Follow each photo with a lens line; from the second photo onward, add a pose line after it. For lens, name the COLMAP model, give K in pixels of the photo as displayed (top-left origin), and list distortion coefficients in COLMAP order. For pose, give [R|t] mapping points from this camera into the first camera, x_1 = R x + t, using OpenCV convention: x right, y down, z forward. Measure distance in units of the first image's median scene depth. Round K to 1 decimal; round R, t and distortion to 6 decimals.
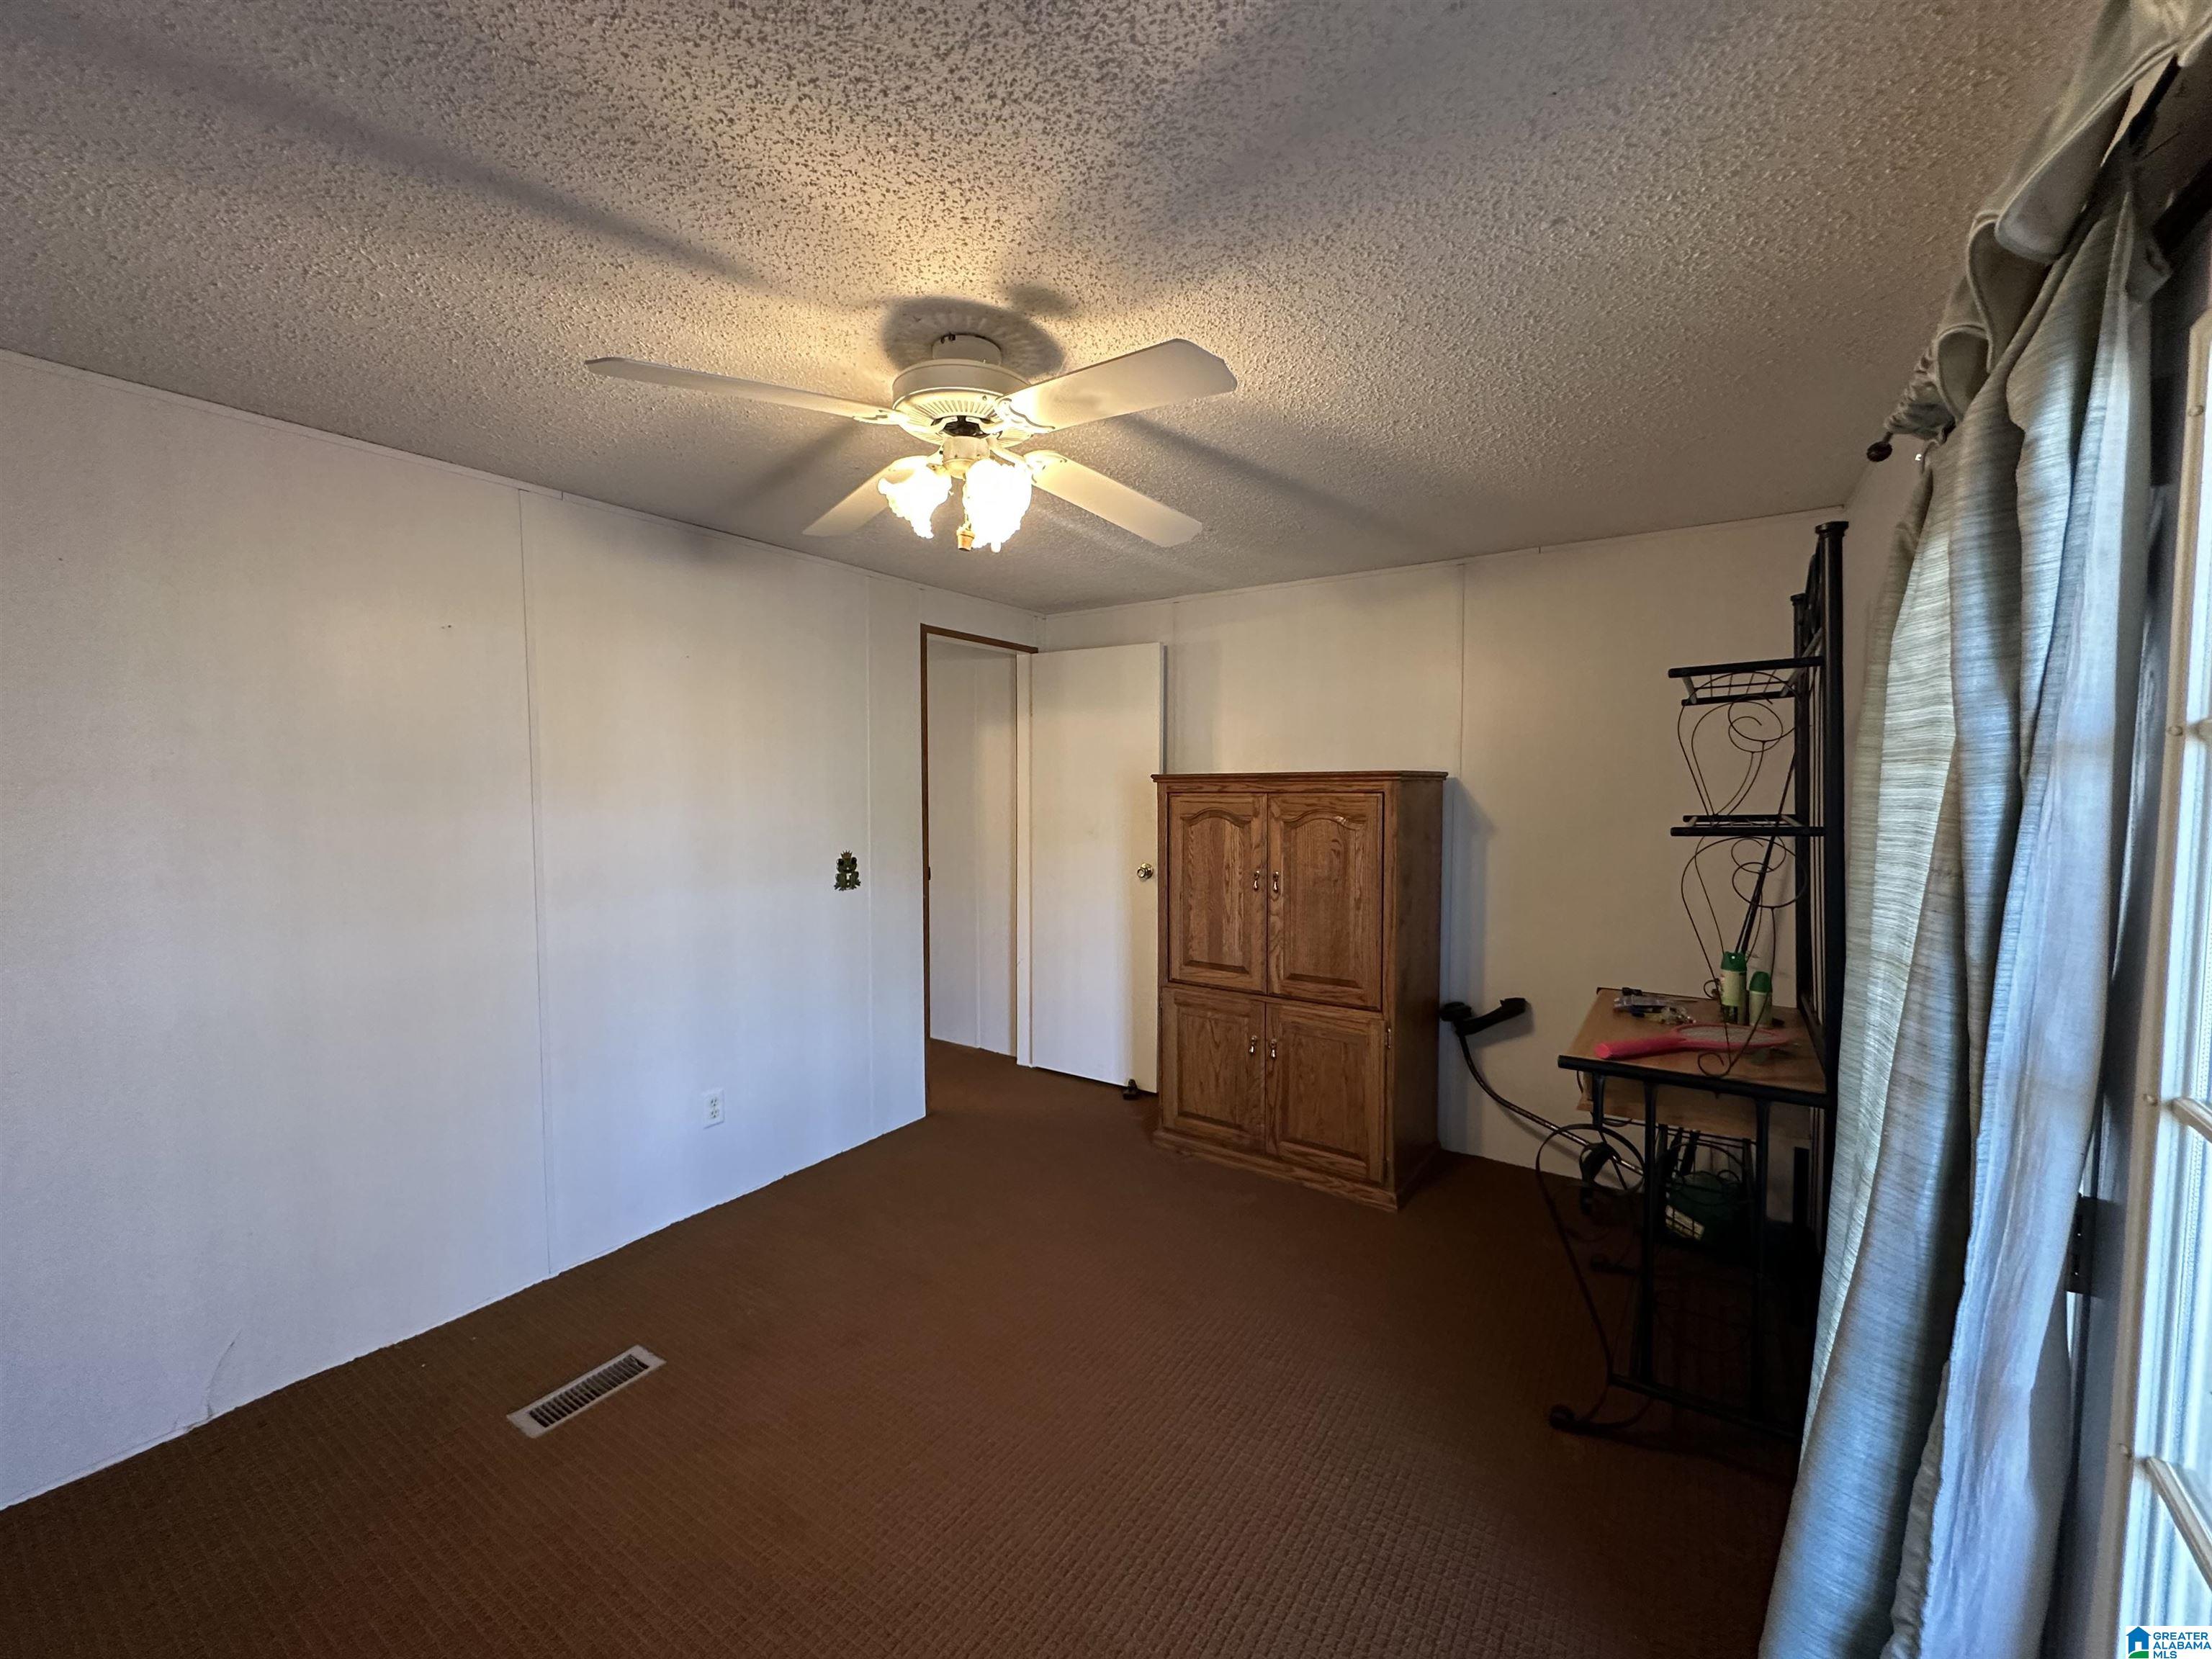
lens RADIAL K [[876.9, 0, 1100.2], [0, 876.9, 830.6], [0, 0, 1]] dist [-0.002663, -0.000053]
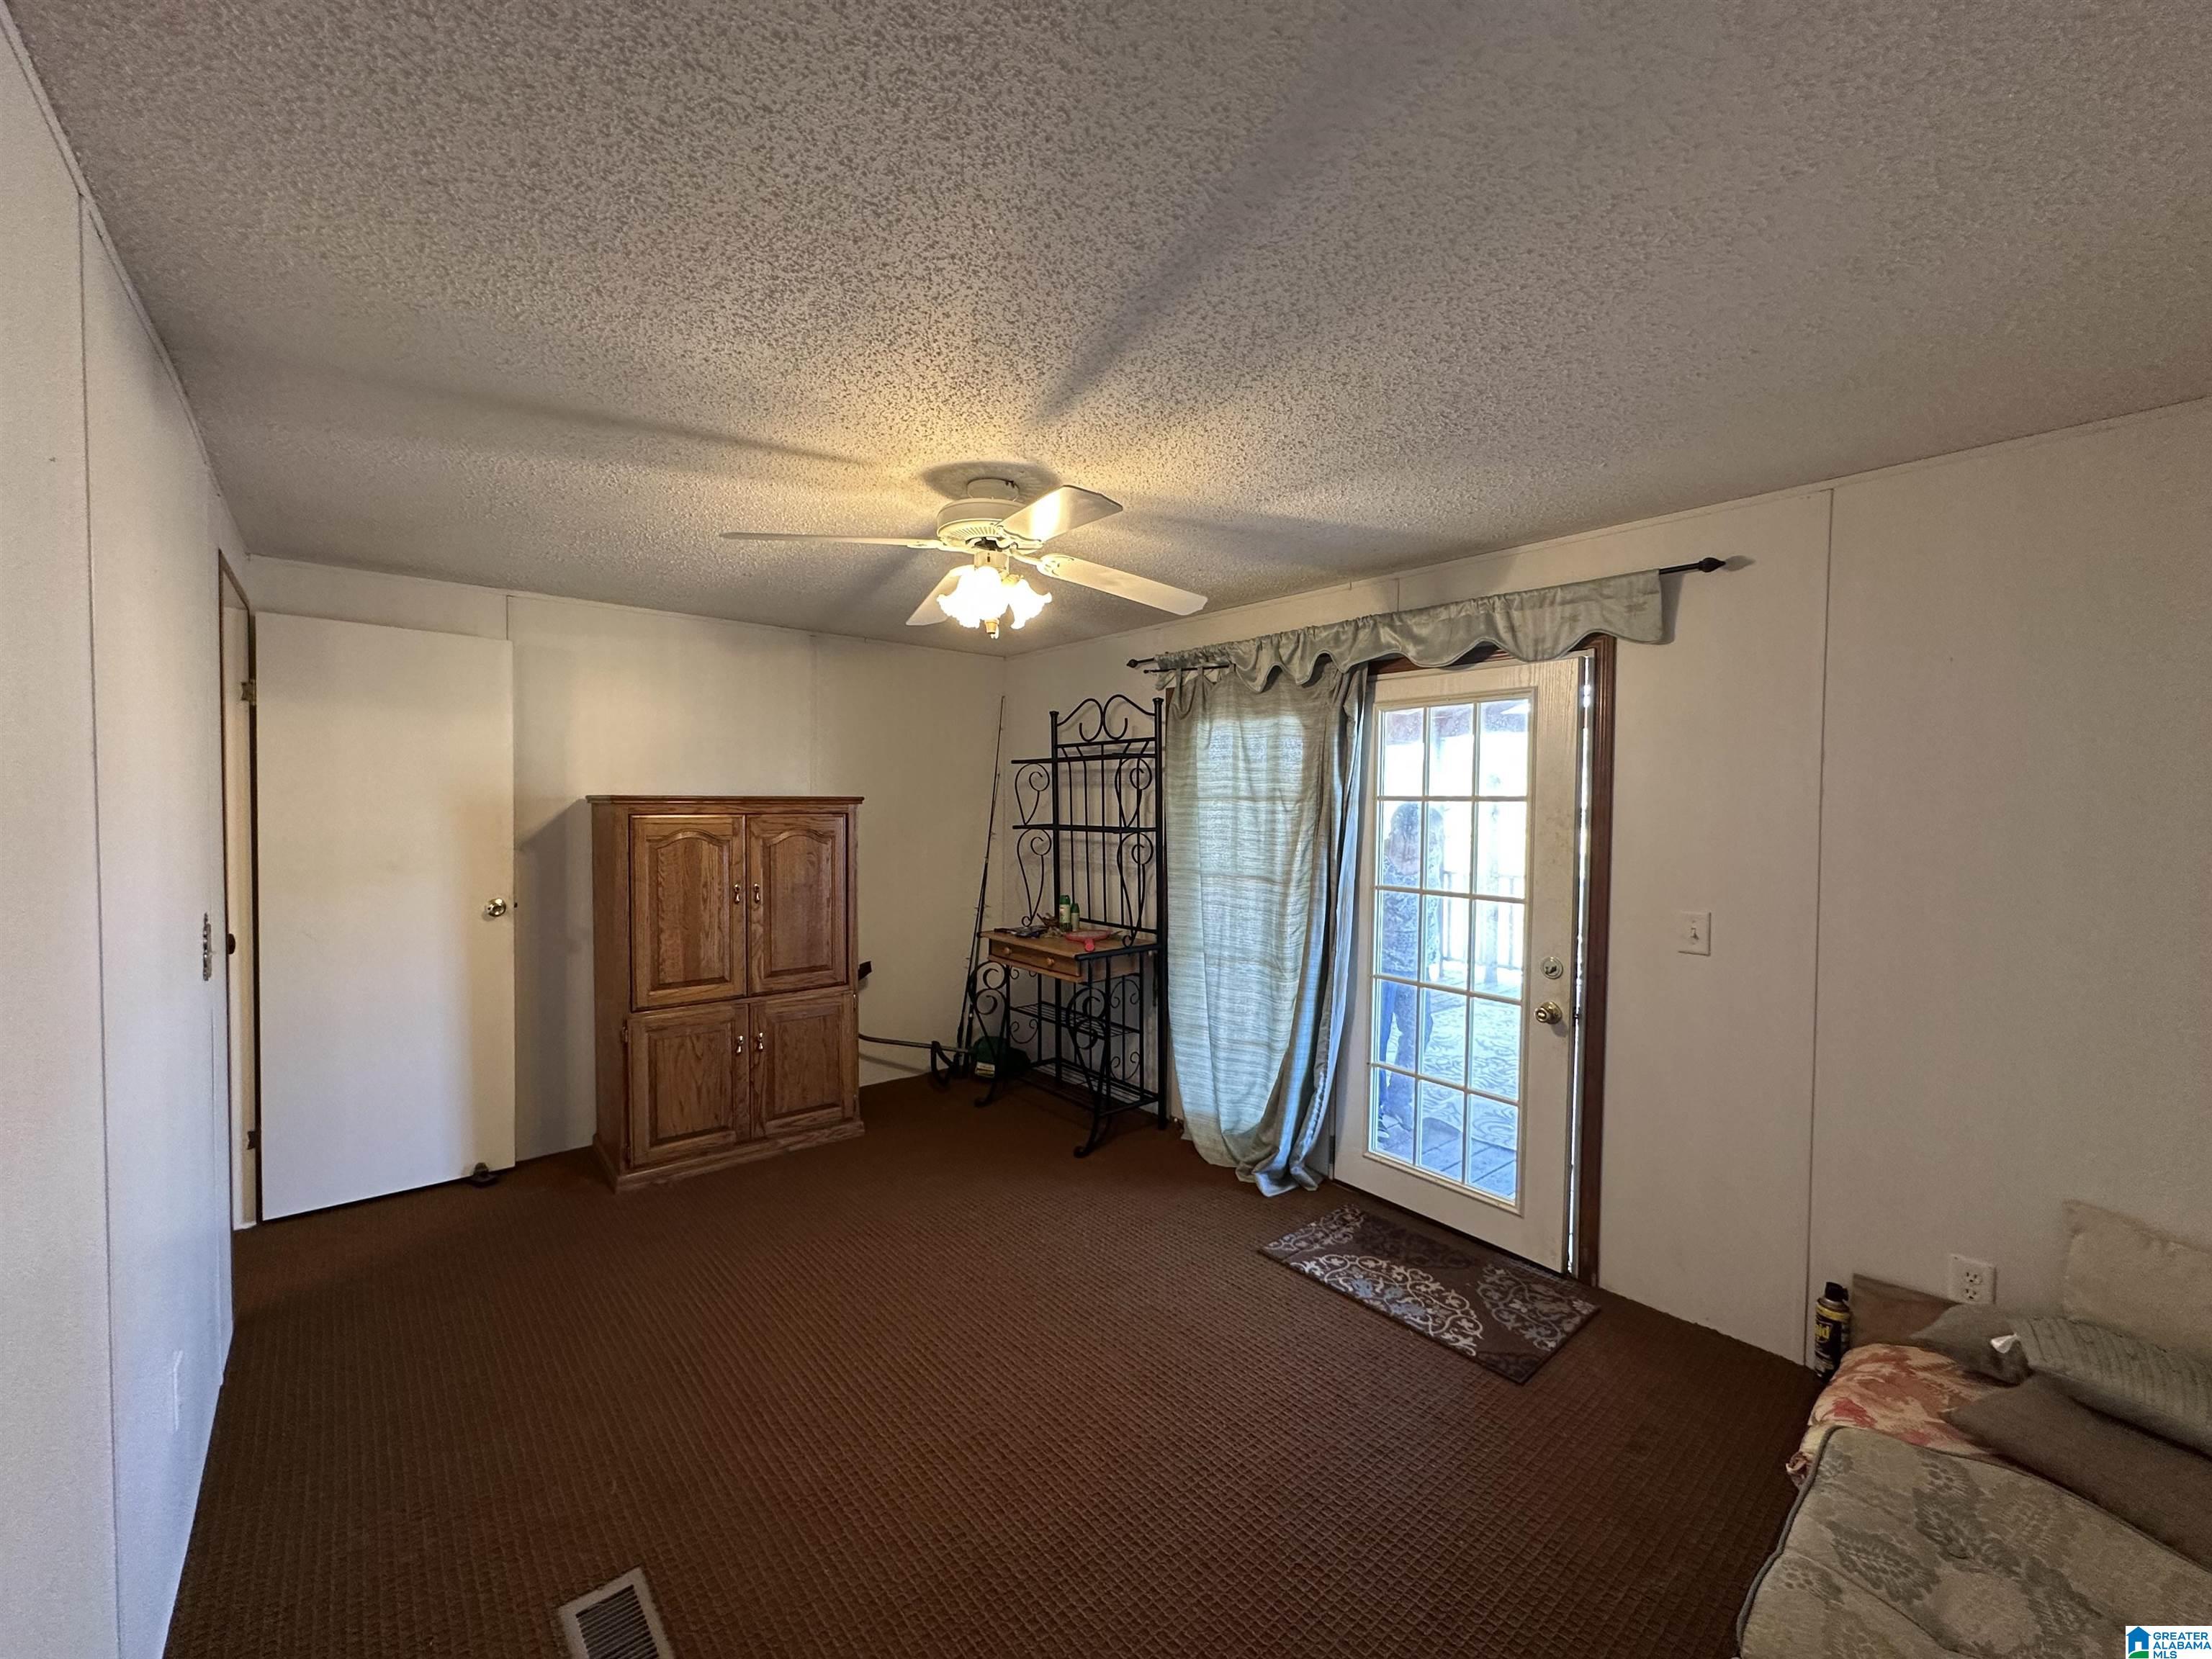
lens RADIAL K [[876.9, 0, 1097.4], [0, 876.9, 831.9], [0, 0, 1]] dist [-0.002663, -0.000053]
pose [[0.282335, -0.027728, 0.958915, -0.744621], [0.043687, 0.998917, 0.016021, -0.018756], [-0.958321, 0.037369, 0.283240, 0.256319]]
